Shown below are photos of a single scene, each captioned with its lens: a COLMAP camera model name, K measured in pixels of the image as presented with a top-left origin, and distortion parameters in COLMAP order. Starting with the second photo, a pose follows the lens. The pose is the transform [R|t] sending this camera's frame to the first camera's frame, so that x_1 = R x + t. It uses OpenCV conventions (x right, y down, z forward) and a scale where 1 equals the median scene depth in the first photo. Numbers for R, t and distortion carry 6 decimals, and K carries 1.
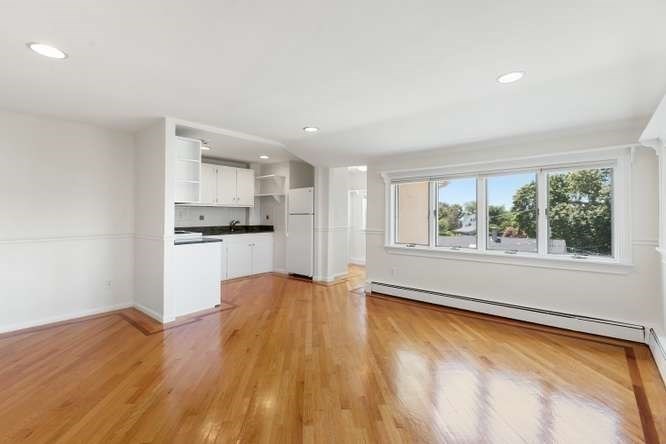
lens RADIAL K [[302.2, 0, 332.2], [0, 302.2, 212.4], [0, 0, 1]] dist [0.001129, 0.000068]
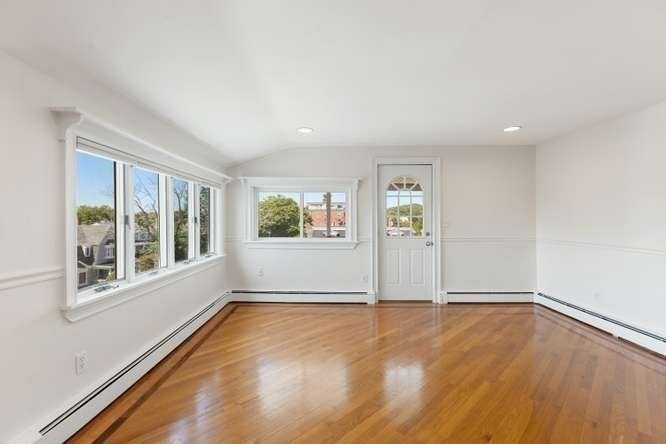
lens RADIAL K [[302.0, 0, 332.1], [0, 302.0, 223.5], [0, 0, 1]] dist [0.001951, -0.000032]
pose [[-0.661182, -0.003457, 0.750217, -0.249766], [-0.001826, 0.999994, 0.002998, 0.003648], [-0.750223, 0.000612, -0.661185, 0.768455]]
